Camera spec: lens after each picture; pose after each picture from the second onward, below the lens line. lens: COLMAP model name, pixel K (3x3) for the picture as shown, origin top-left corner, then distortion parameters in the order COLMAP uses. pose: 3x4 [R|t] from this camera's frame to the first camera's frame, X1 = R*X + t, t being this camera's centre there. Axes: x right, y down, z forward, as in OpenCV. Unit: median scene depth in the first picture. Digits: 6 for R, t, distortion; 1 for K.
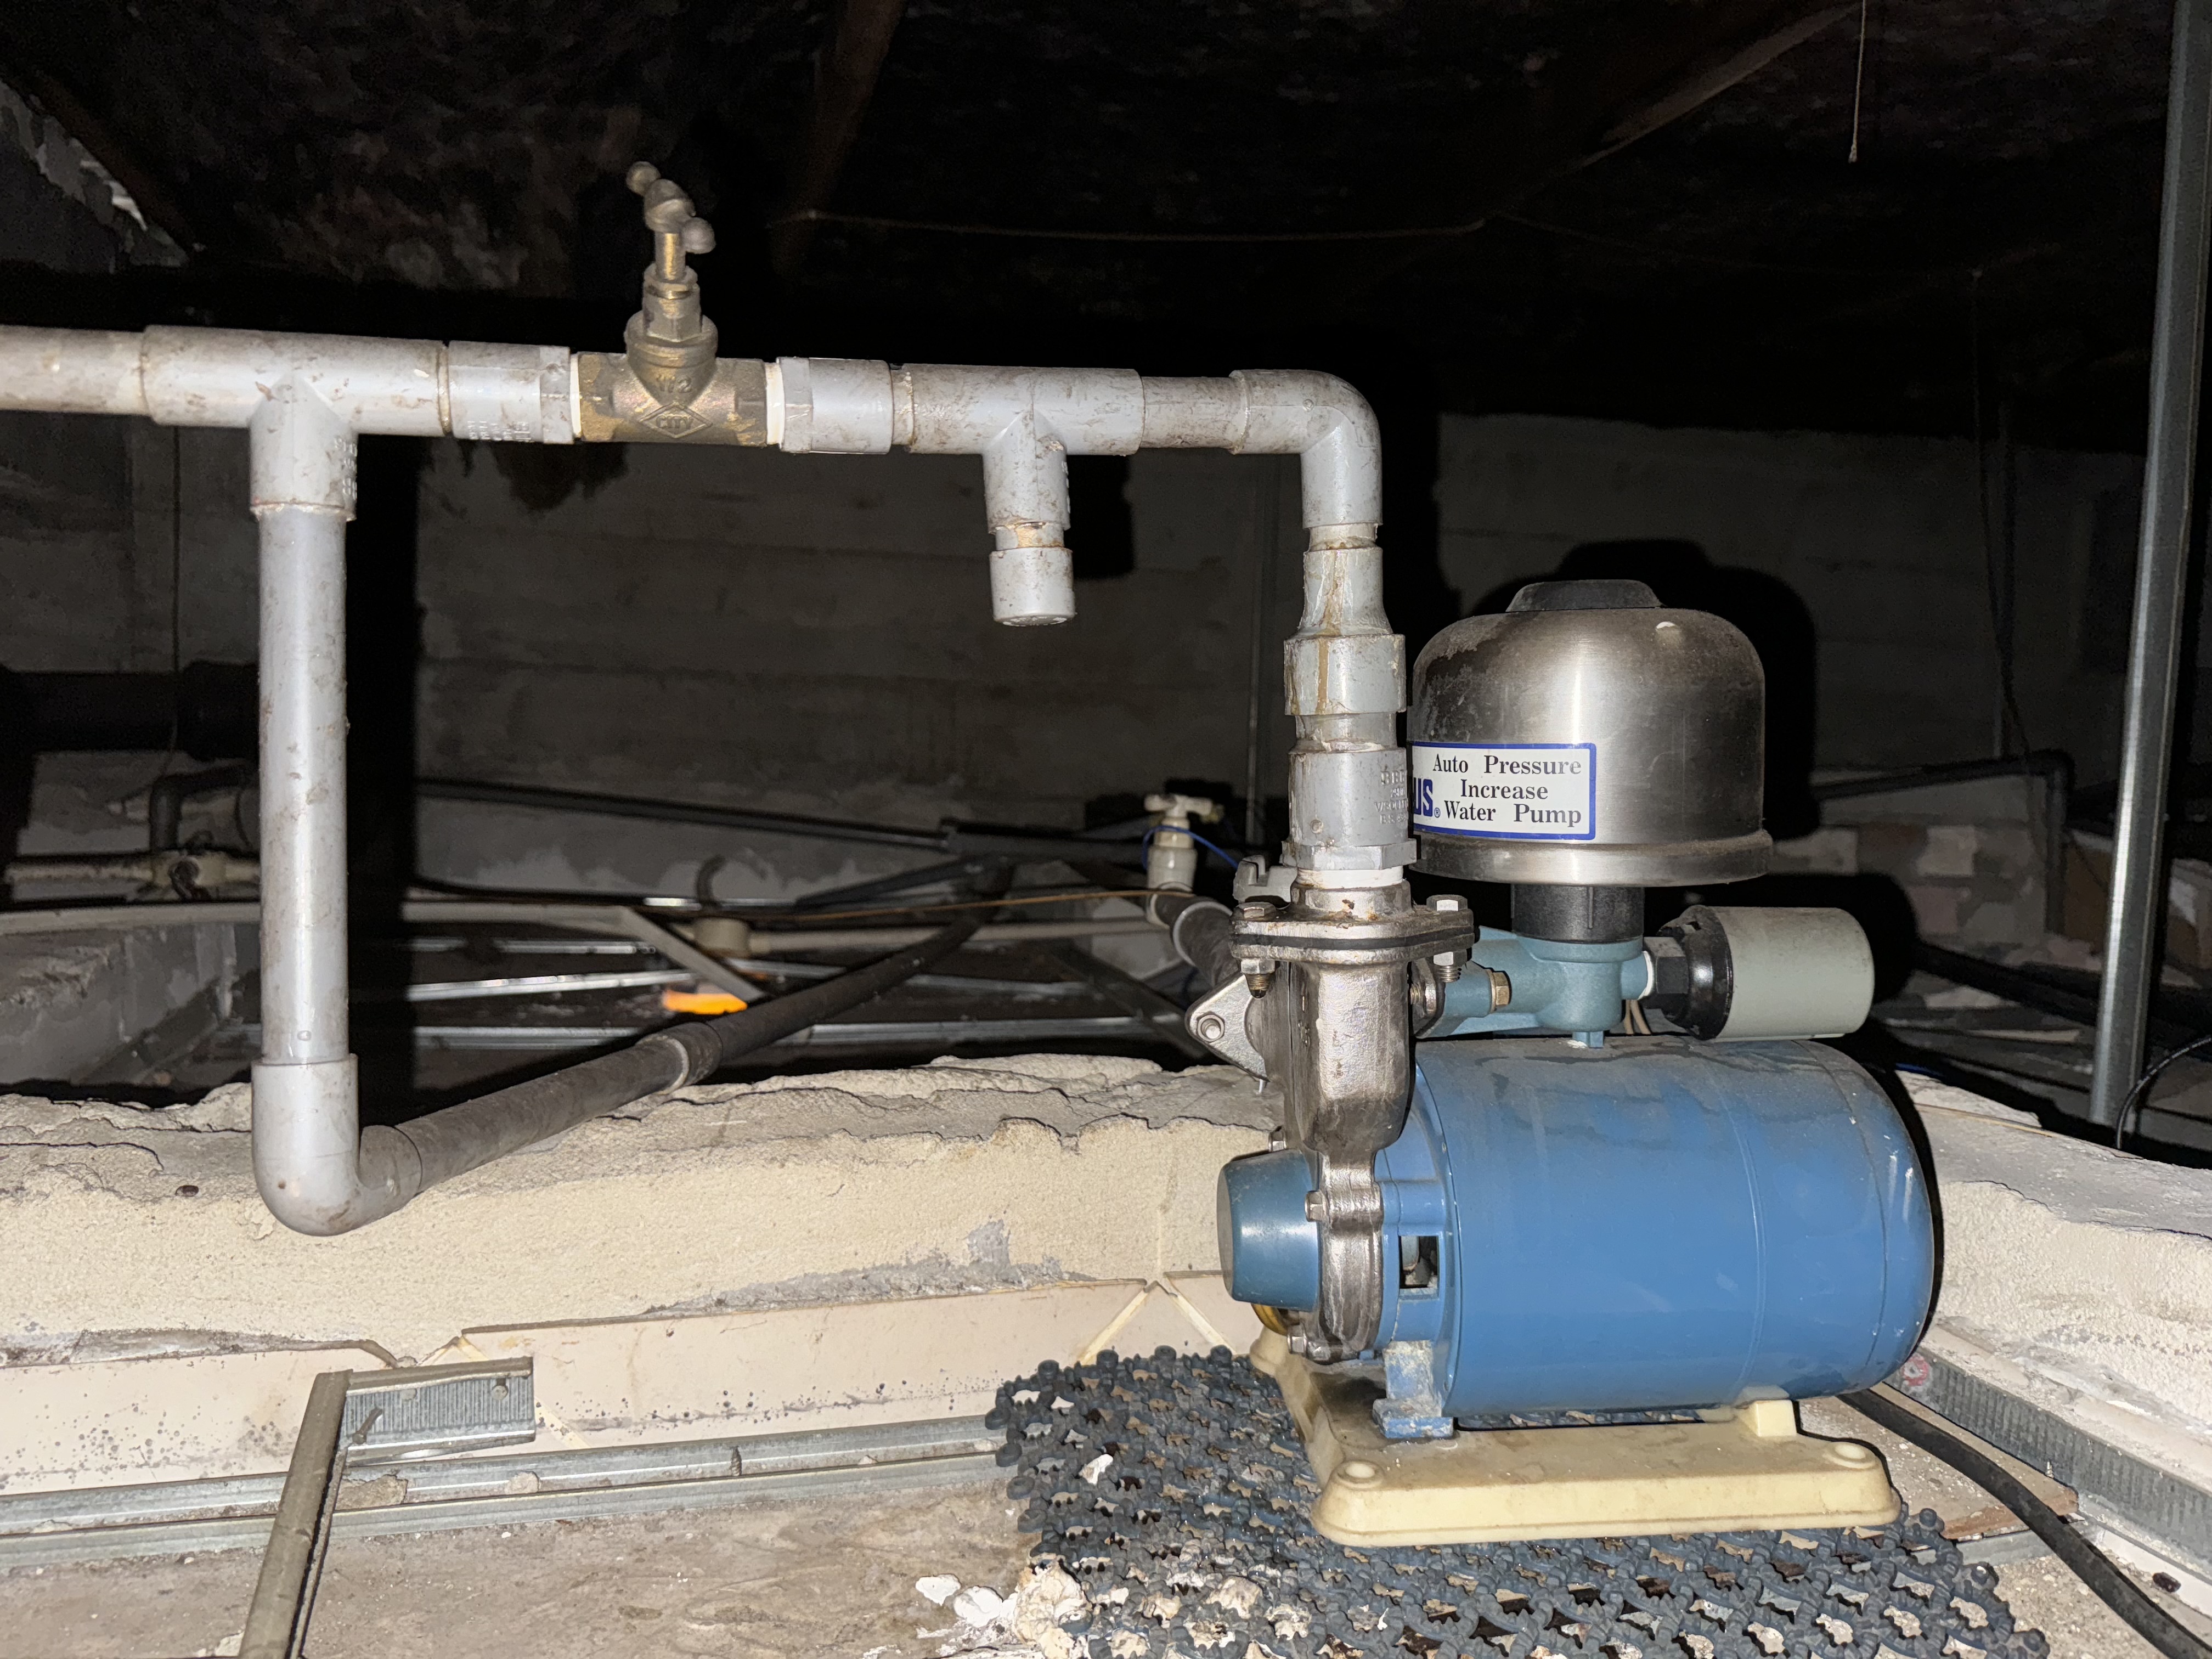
lens RADIAL K [[1574.1, 0, 1108.3], [0, 1574.1, 829.0], [0, 0, 1]] dist [-0.004903, -0.033568]
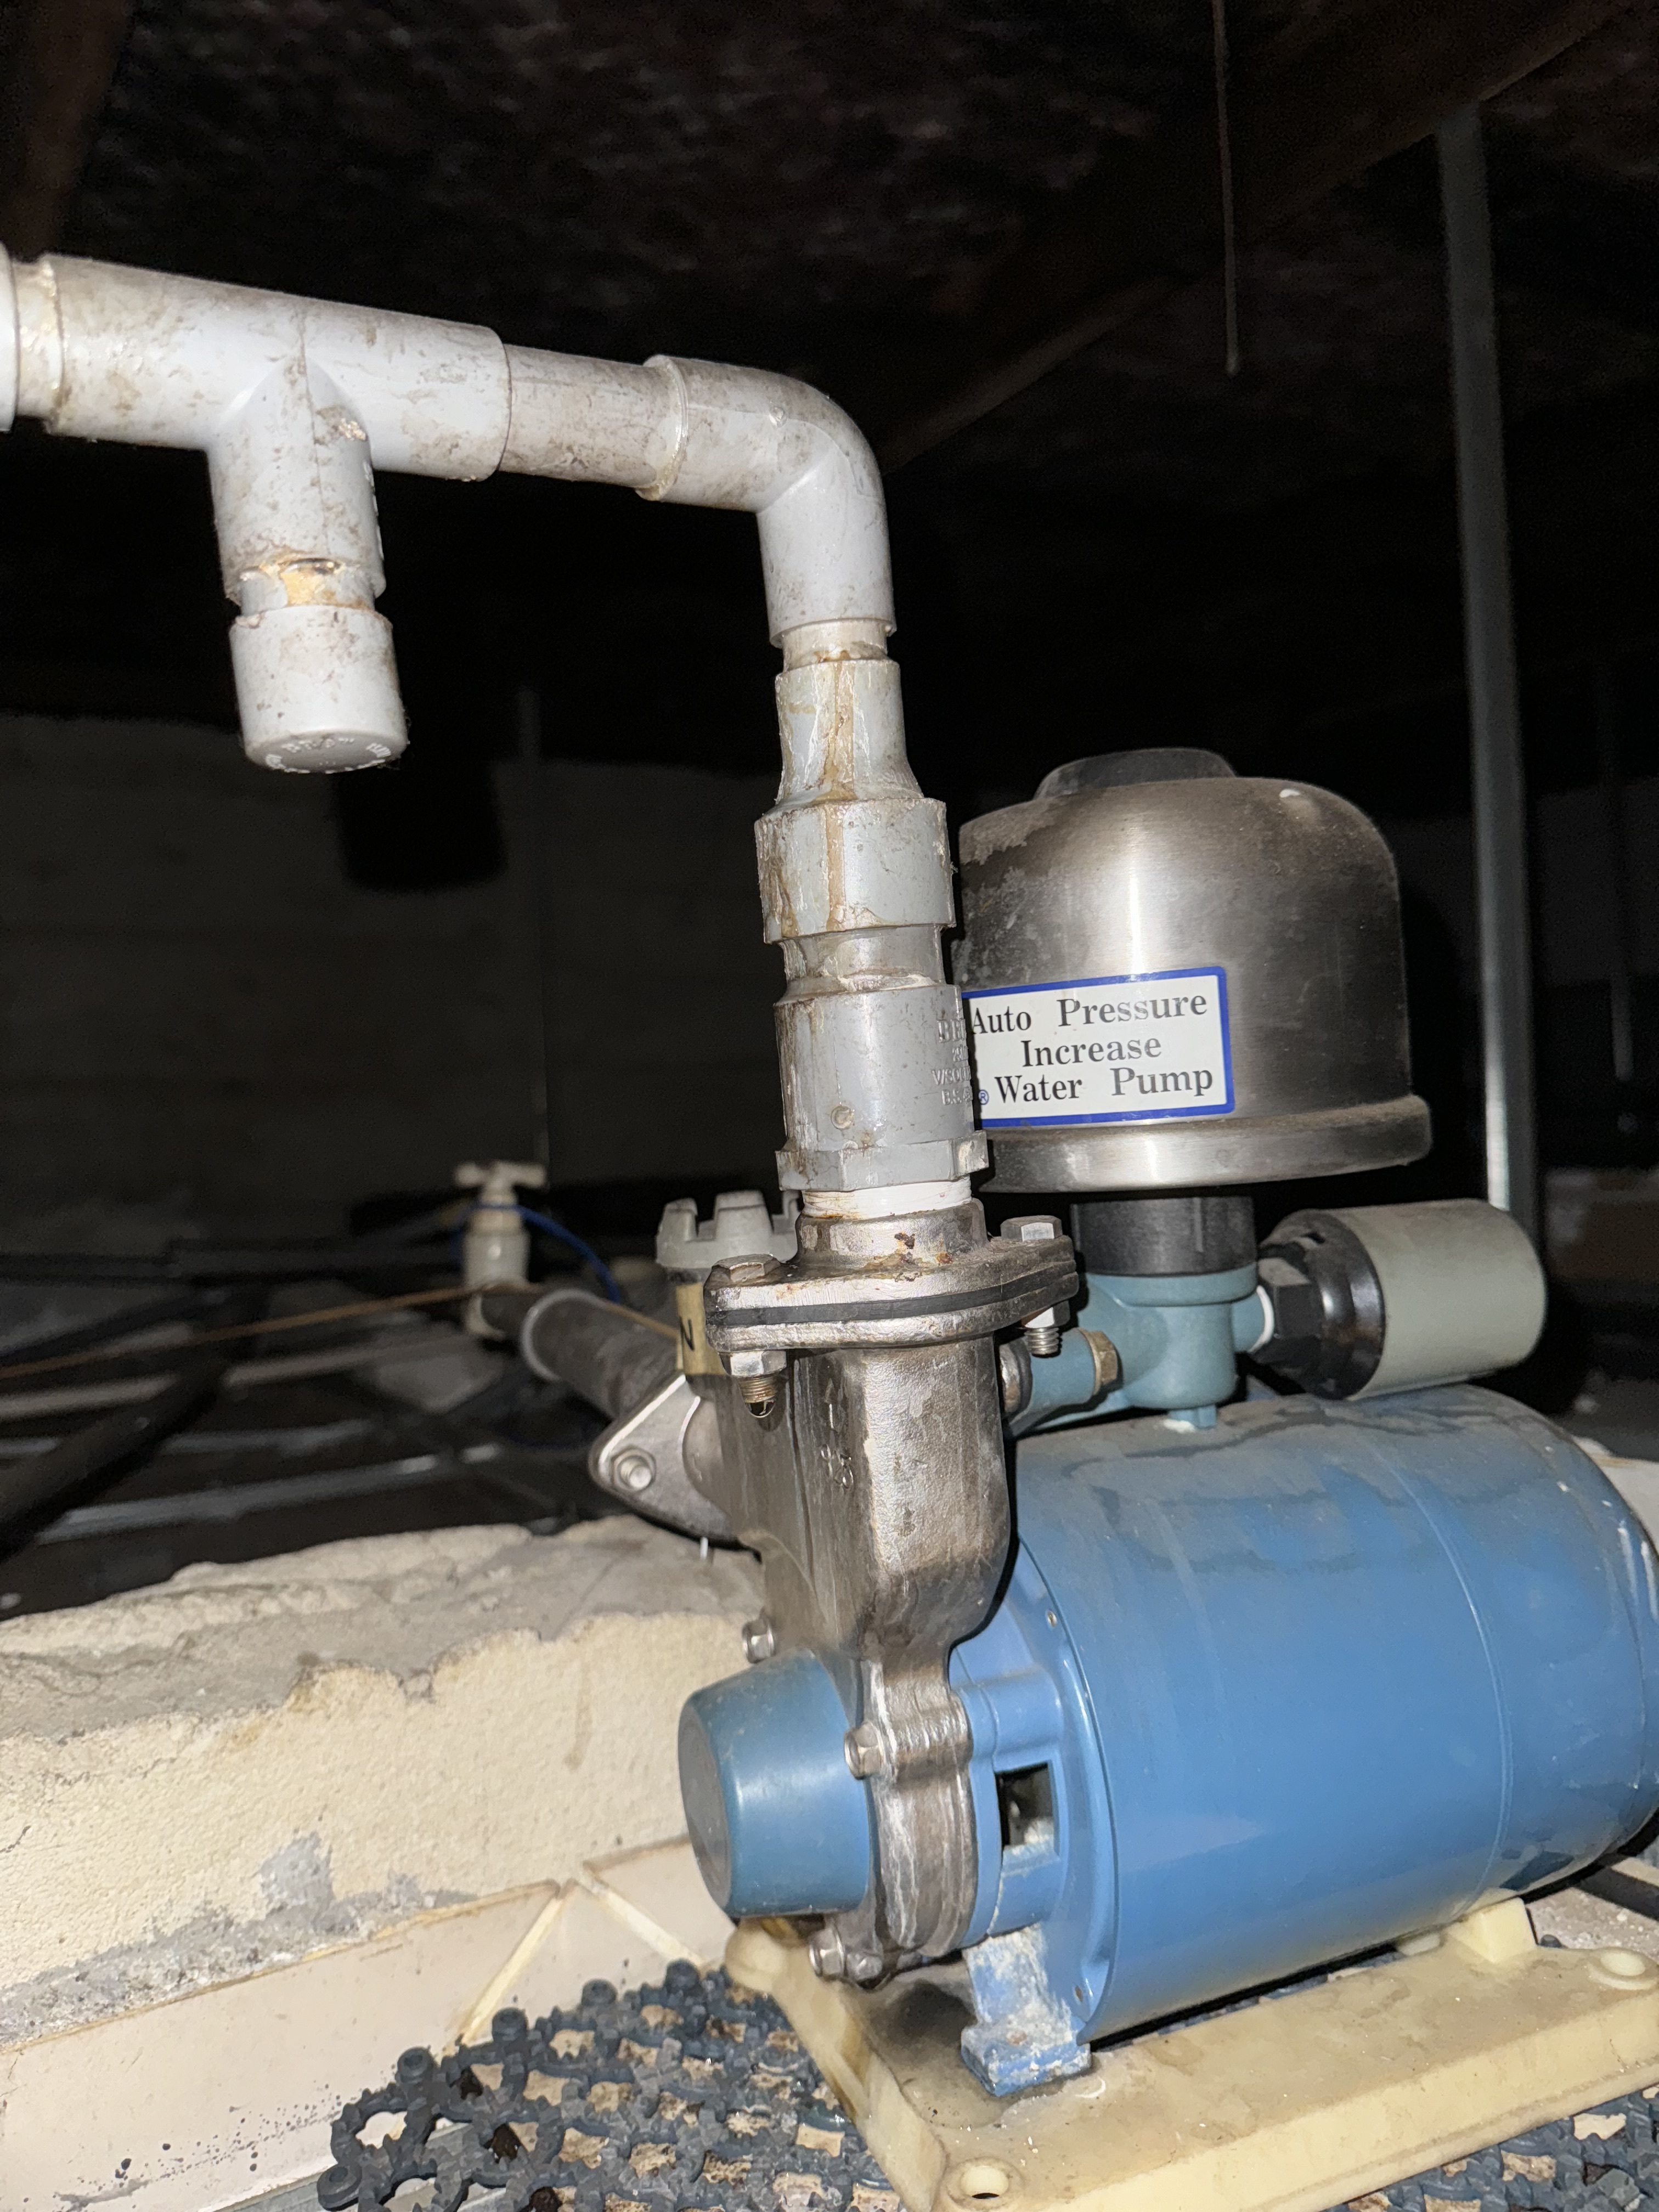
lens RADIAL K [[1574.1, 0, 832.5], [0, 1574.1, 1113.8], [0, 0, 1]] dist [-0.004903, -0.033568]
pose [[0.953189, -0.067809, 0.294673, -0.042059], [0.089789, 0.994048, -0.061696, 0.030370], [-0.288736, 0.085266, 0.953604, 0.387995]]
